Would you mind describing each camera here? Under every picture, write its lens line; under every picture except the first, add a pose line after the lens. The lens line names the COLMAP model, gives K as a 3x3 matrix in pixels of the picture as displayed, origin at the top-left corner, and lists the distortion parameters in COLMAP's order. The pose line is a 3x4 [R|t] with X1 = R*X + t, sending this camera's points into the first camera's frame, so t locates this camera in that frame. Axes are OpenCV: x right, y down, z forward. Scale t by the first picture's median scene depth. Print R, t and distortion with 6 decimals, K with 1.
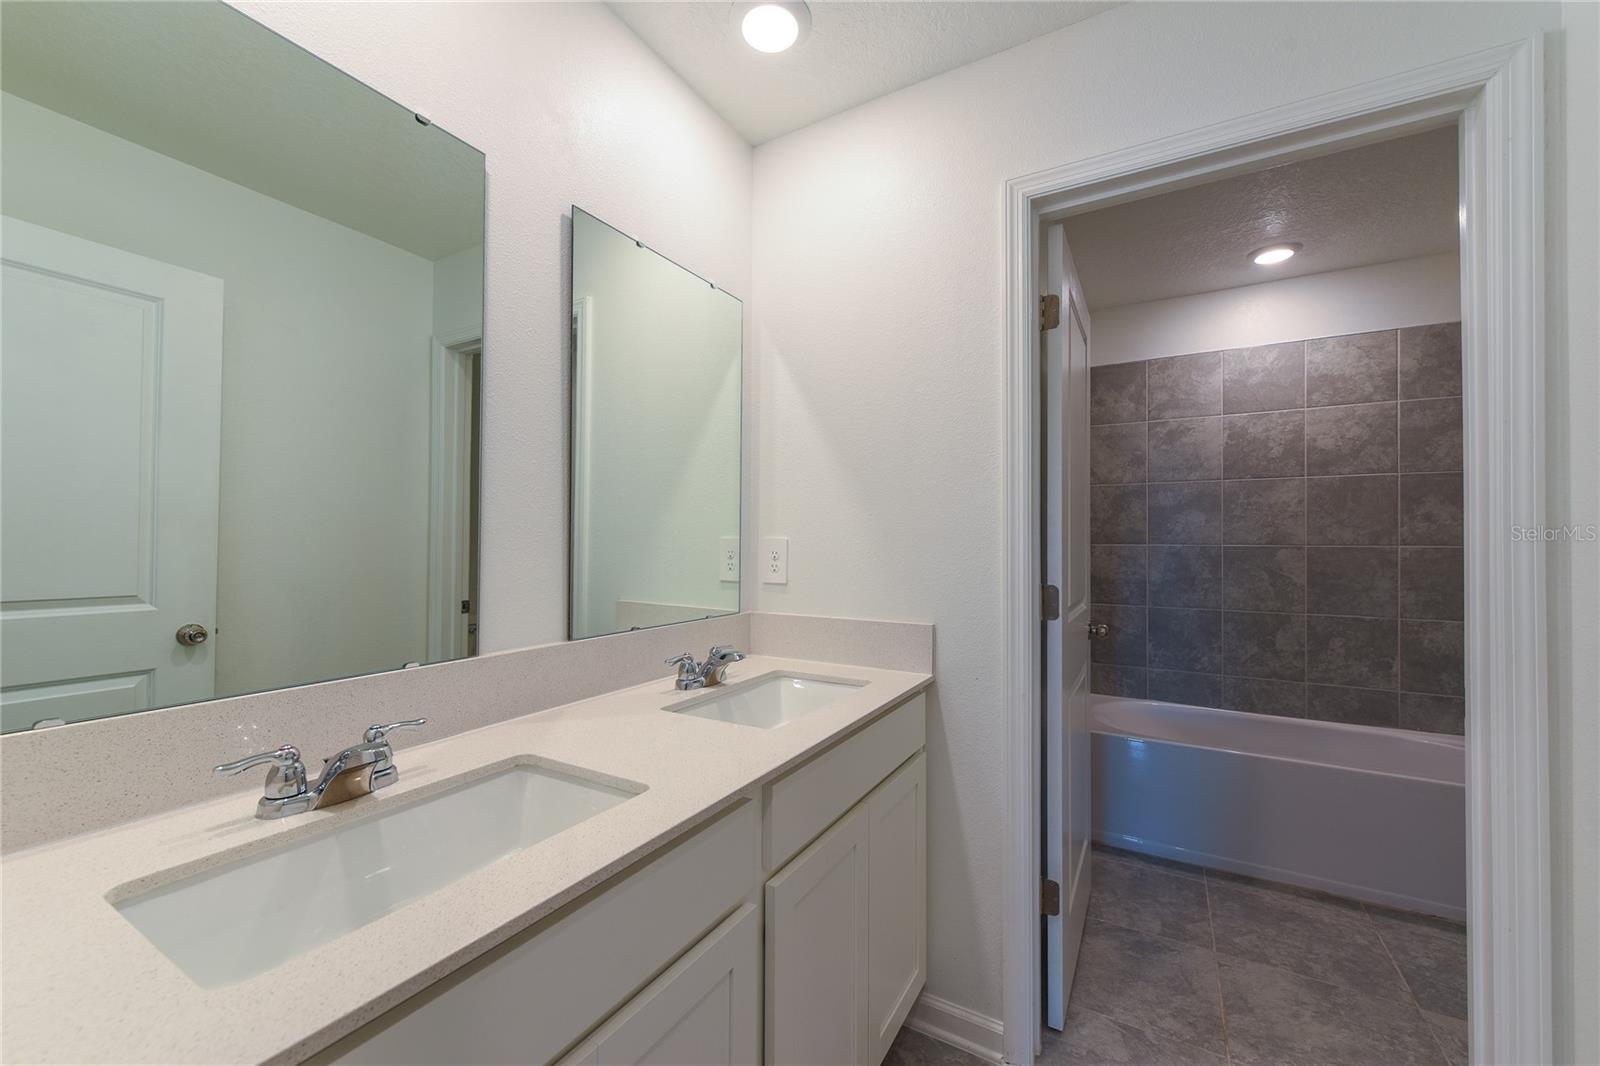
lens RADIAL K [[630.2, 0, 796.4], [0, 630.2, 534.9], [0, 0, 1]] dist [0.004013, -0.001115]
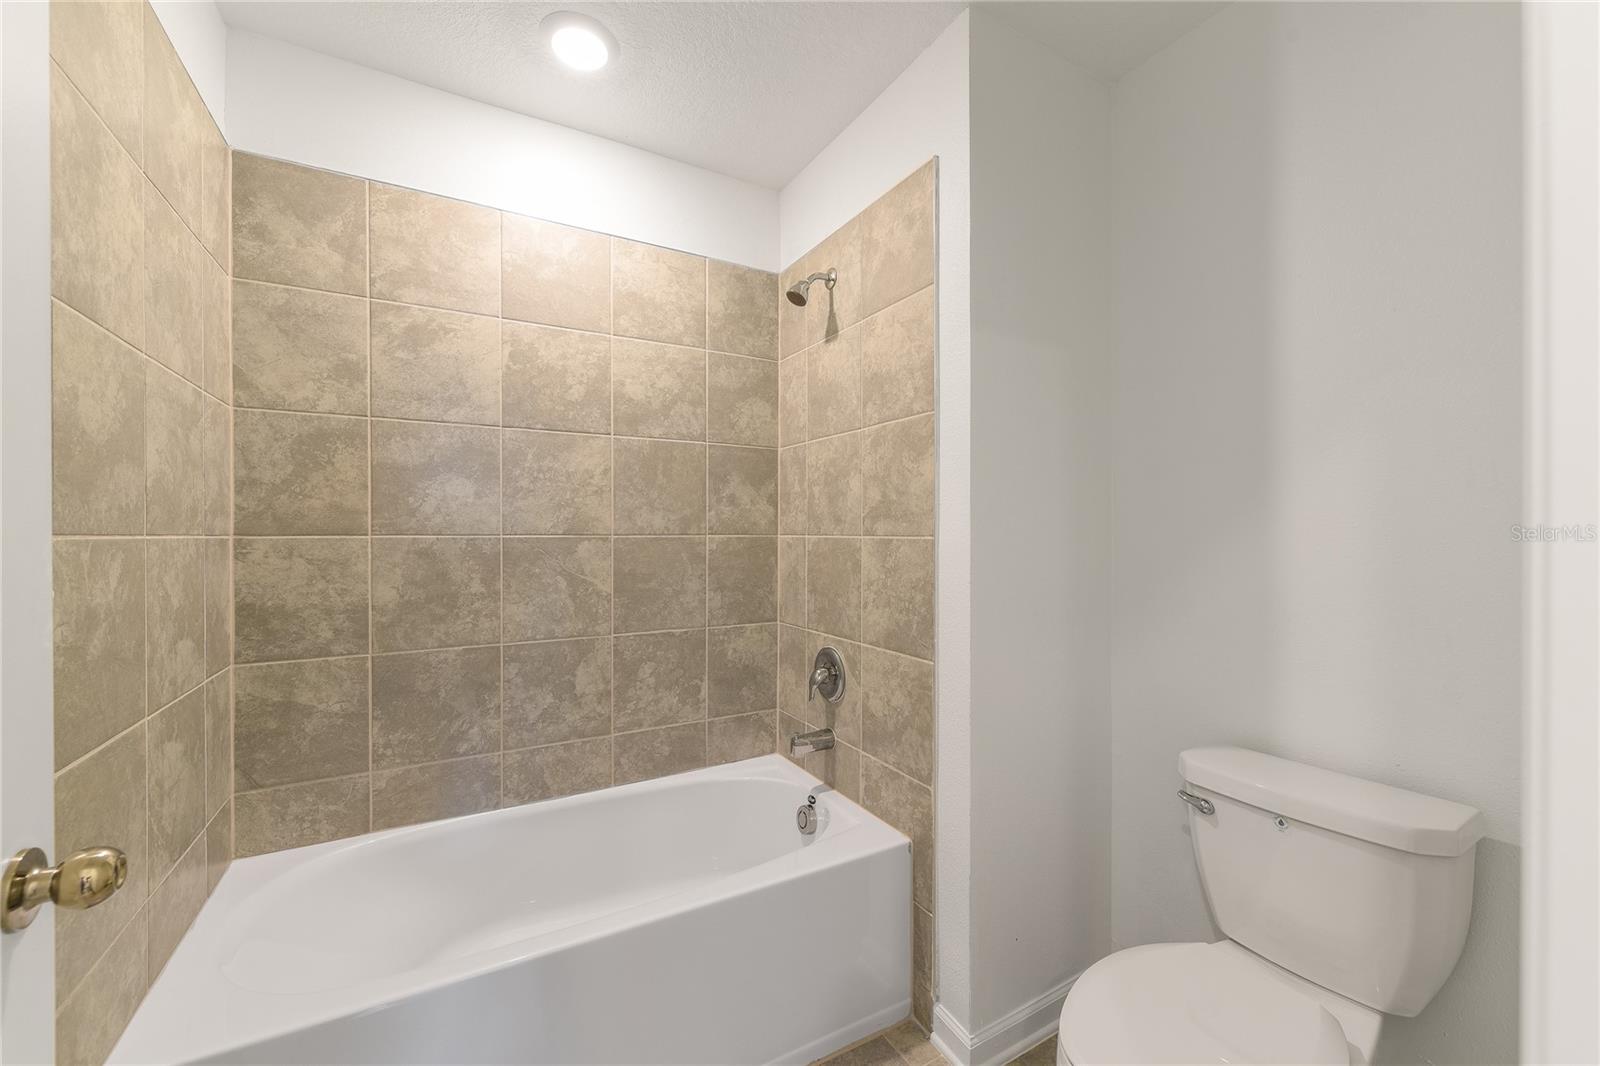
lens RADIAL K [[630.2, 0, 798.7], [0, 630.2, 538.2], [0, 0, 1]] dist [0.004013, -0.001115]
pose [[0.498224, -0.007826, 0.867013, 0.307639], [-0.003626, 0.999932, 0.011109, 0.010936], [-0.867041, -0.008679, 0.498161, 0.474464]]
